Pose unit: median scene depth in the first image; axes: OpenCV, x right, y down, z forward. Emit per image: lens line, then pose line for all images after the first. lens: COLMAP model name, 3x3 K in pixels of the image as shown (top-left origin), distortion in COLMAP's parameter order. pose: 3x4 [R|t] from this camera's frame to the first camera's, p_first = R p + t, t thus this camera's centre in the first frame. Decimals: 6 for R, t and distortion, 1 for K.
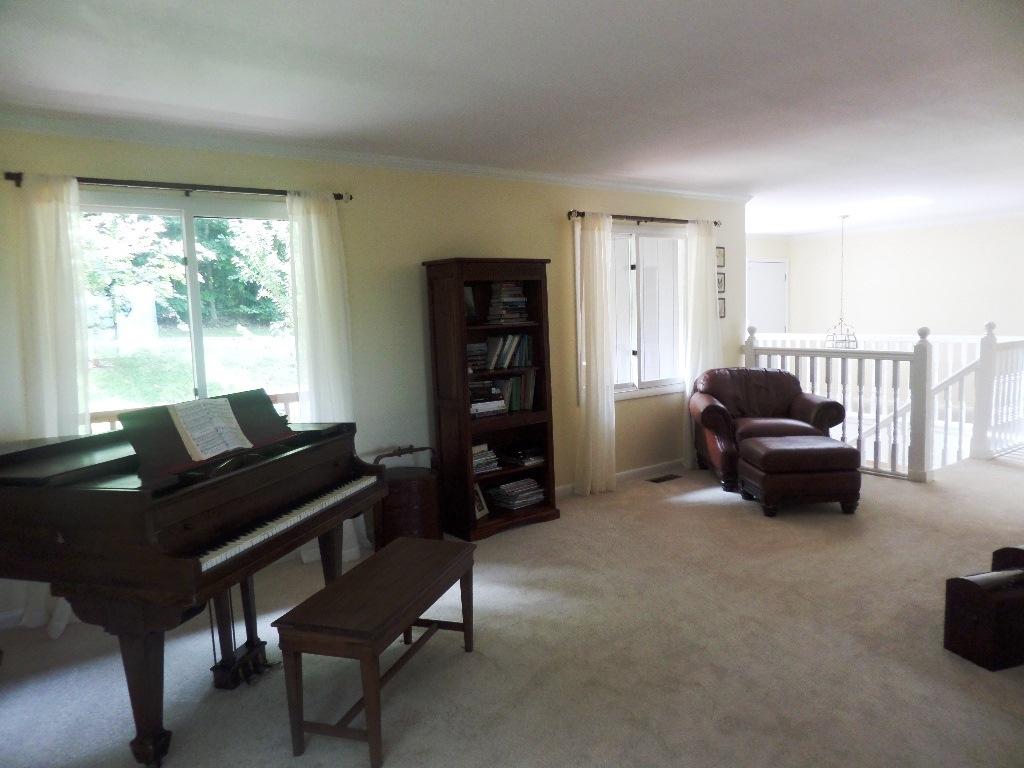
lens RADIAL K [[711.2, 0, 510.0], [0, 711.2, 388.8], [0, 0, 1]] dist [-0.003617, 0.002767]
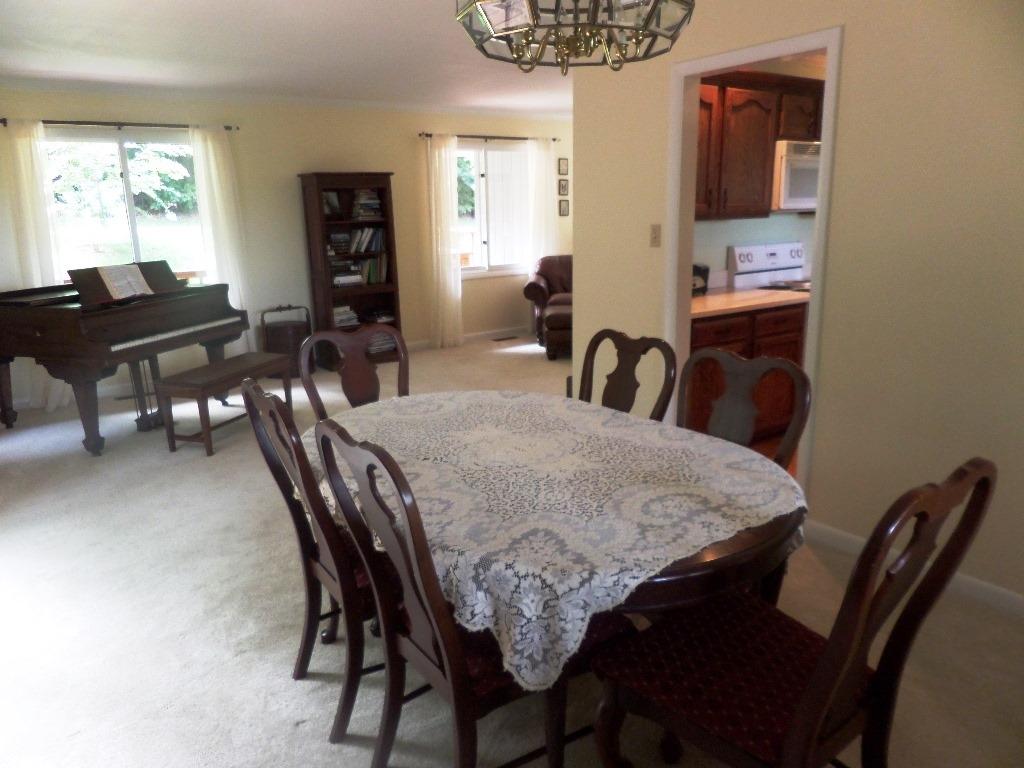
lens RADIAL K [[717.3, 0, 512.0], [0, 717.3, 384.0], [0, 0, 1]] dist [0.006000, -0.002477]
pose [[0.999581, 0.015726, -0.024319, 0.330534], [-0.012176, 0.990107, 0.139787, 0.027455], [0.026277, -0.139433, 0.989883, -0.432393]]
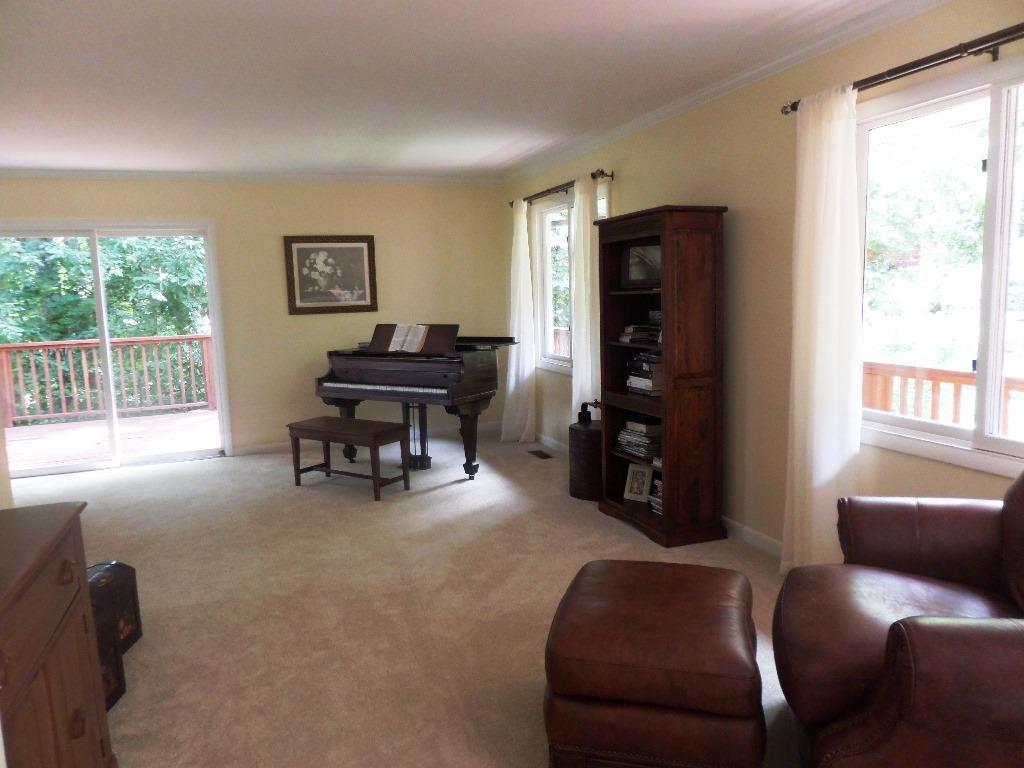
lens RADIAL K [[740.4, 0, 509.2], [0, 740.4, 378.0], [0, 0, 1]] dist [0.002503, -0.004086]
pose [[-0.287507, 0.157775, -0.944694, 0.874944], [-0.062131, 0.981189, 0.182779, -0.137392], [0.955761, 0.111245, -0.272296, 1.083601]]
